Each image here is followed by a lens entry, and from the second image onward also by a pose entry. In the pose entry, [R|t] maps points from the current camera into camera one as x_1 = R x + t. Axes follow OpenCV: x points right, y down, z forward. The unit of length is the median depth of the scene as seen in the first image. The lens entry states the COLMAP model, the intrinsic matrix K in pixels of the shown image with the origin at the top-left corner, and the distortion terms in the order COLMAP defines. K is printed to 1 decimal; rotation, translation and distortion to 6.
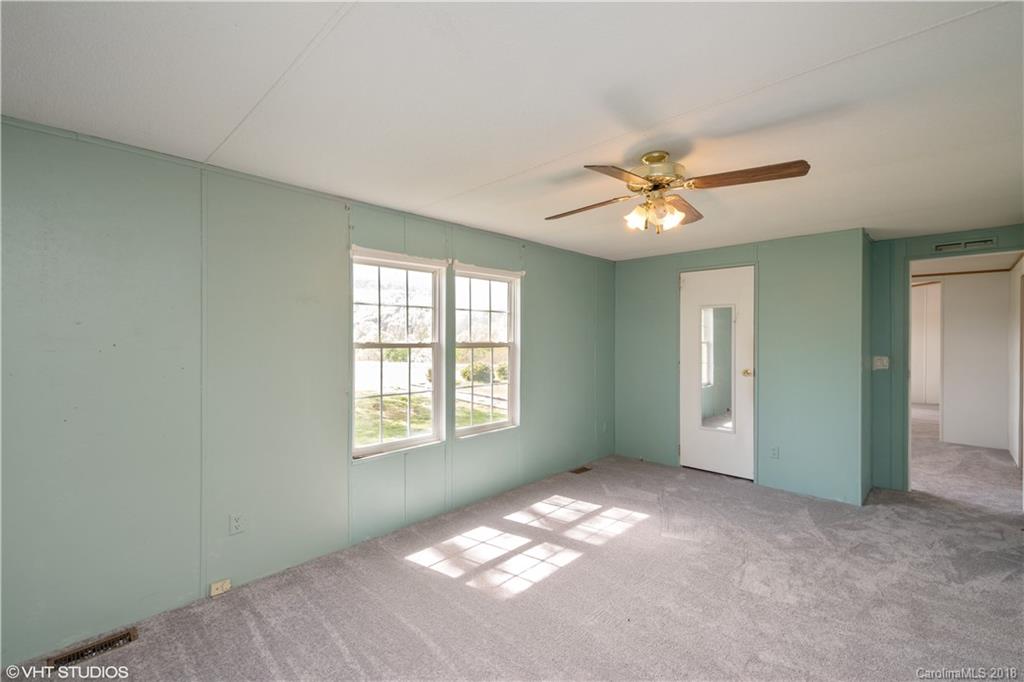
lens RADIAL K [[425.5, 0, 502.4], [0, 425.5, 346.0], [0, 0, 1]] dist [0.012015, -0.006943]
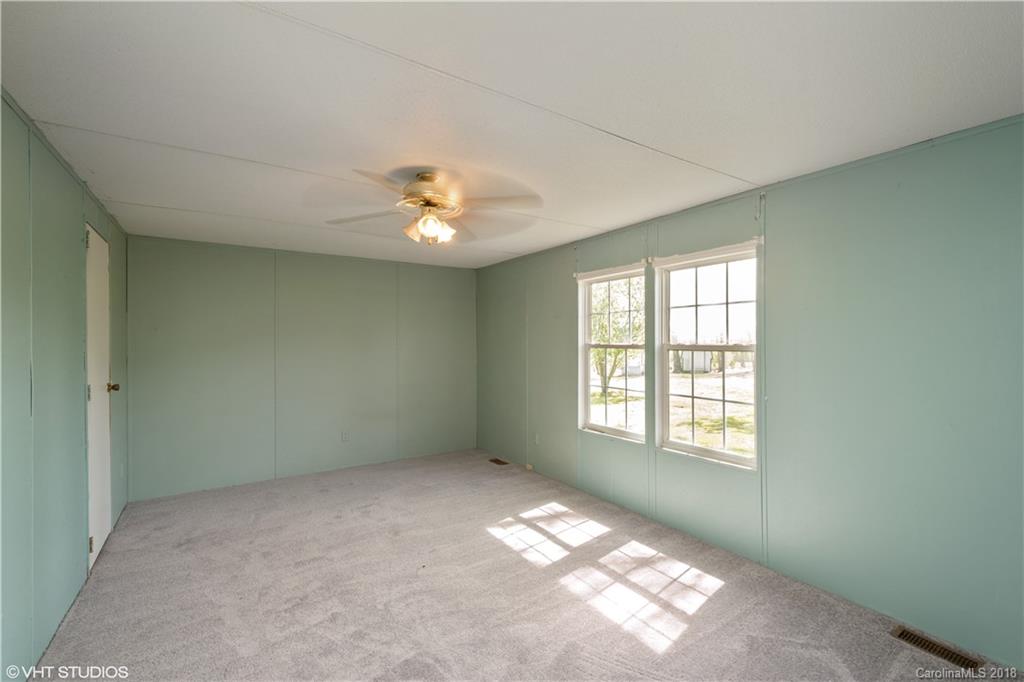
lens RADIAL K [[450.0, 0, 515.8], [0, 450.0, 340.7], [0, 0, 1]] dist [0.002162, -0.000005]
pose [[-0.185141, 0.002175, -0.982709, 0.956332], [-0.010467, 0.999936, 0.004185, -0.017817], [0.982656, 0.011061, -0.185107, 0.909850]]
